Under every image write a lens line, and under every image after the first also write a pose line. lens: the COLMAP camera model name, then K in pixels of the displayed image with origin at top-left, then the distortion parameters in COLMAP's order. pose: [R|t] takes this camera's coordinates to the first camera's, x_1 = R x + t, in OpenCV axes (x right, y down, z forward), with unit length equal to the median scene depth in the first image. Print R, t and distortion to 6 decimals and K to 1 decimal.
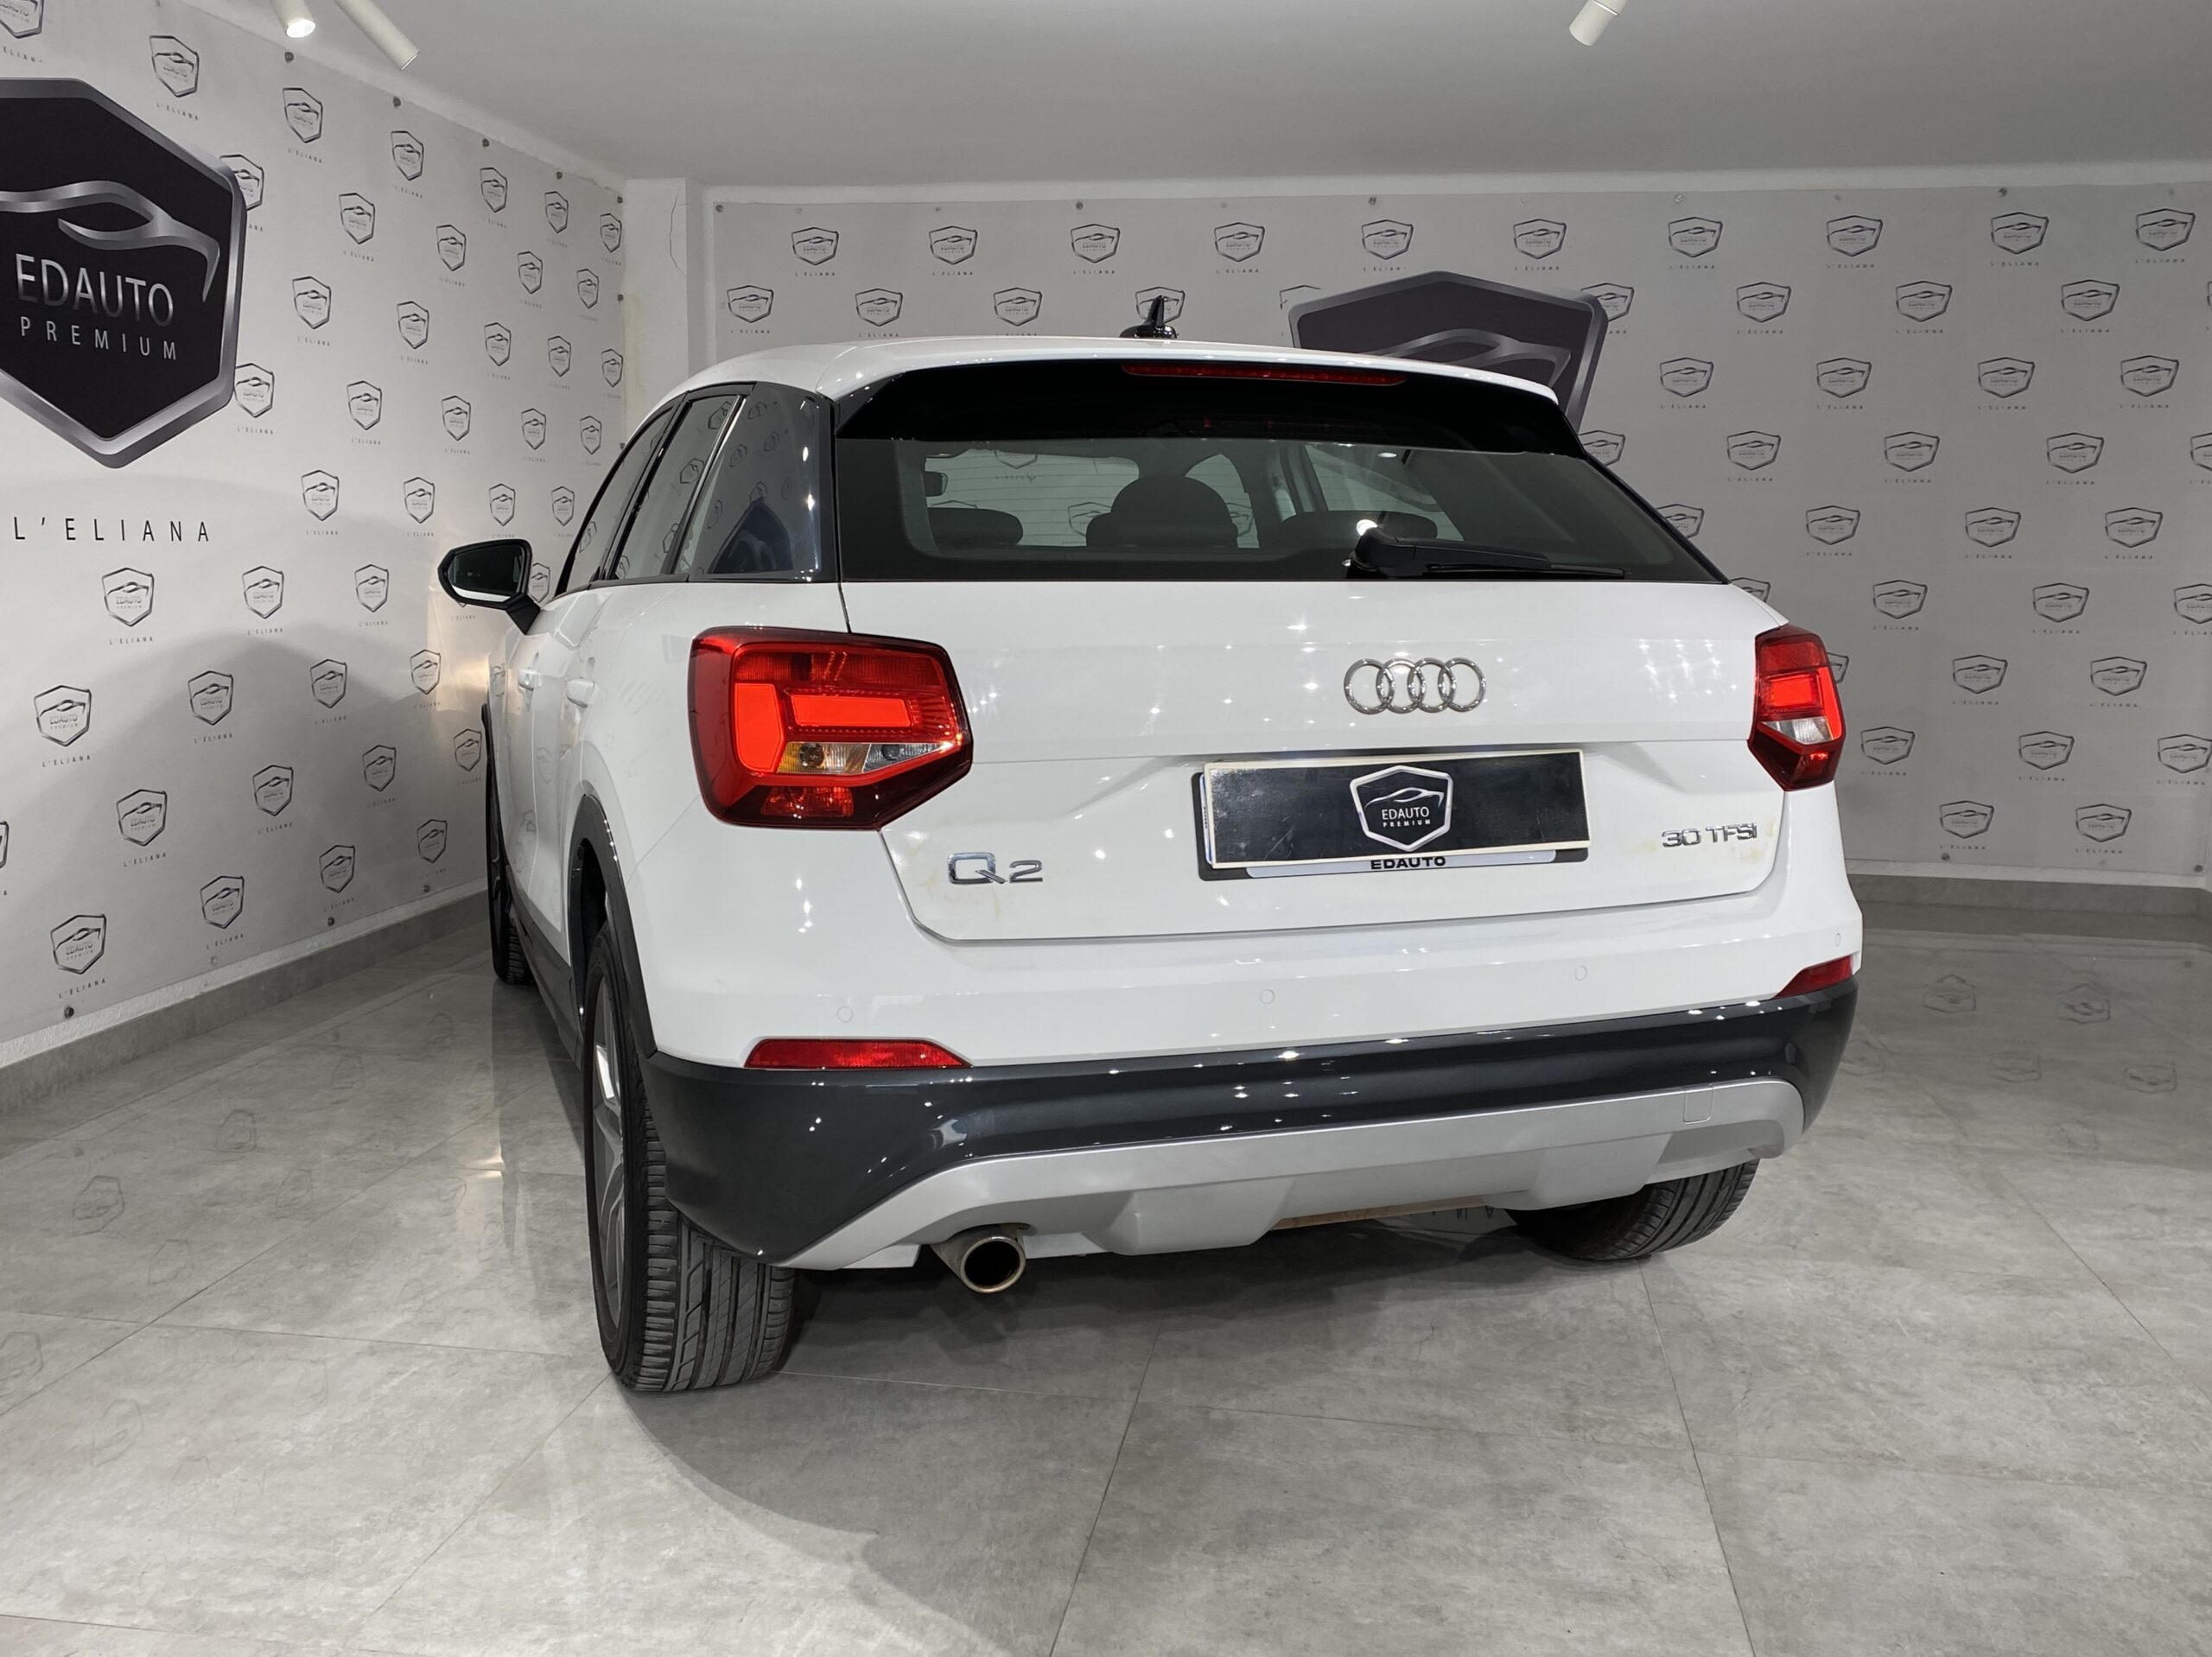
lens RADIAL K [[1936.3, 0, 1106.0], [0, 1936.3, 828.5], [0, 0, 1]] dist [0.007309, 0.020525]
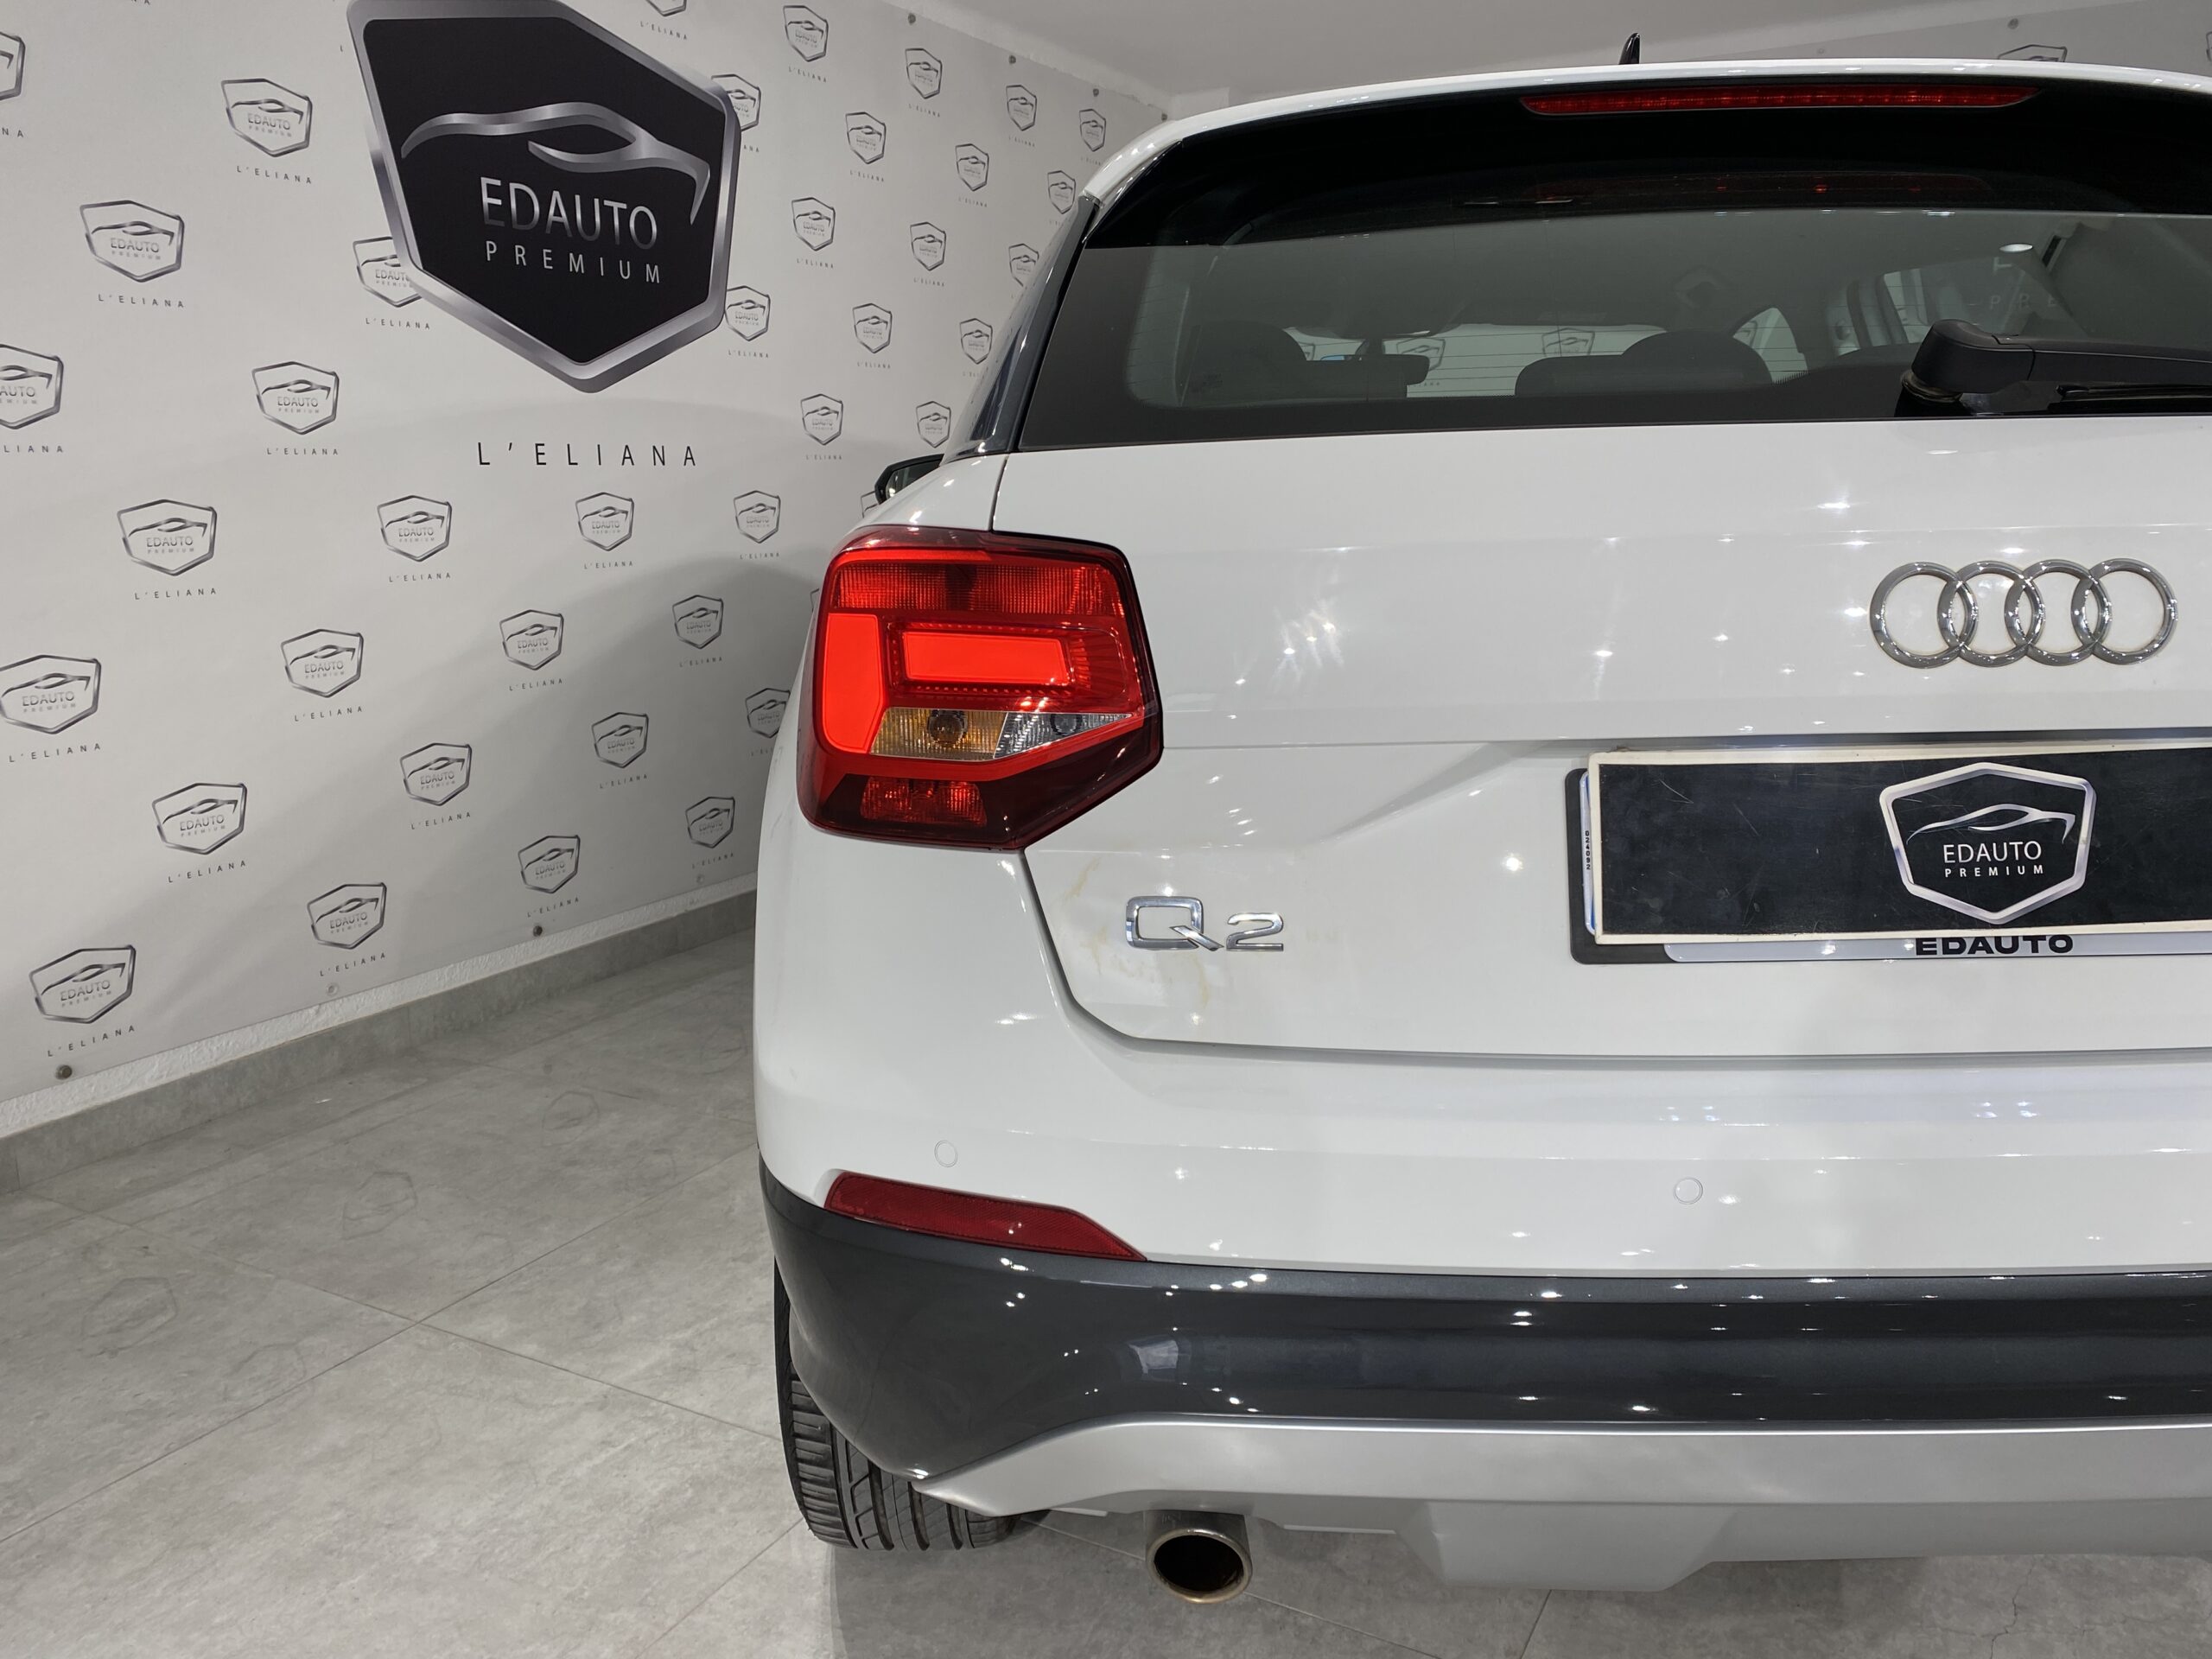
lens RADIAL K [[1684.6, 0, 1109.4], [0, 1684.6, 797.0], [0, 0, 1]] dist [0.007118, -0.002578]
pose [[0.940123, 0.036615, -0.338863, 0.064603], [-0.023169, 0.998779, 0.043641, -0.029480], [0.340047, -0.033177, 0.939823, 0.373507]]
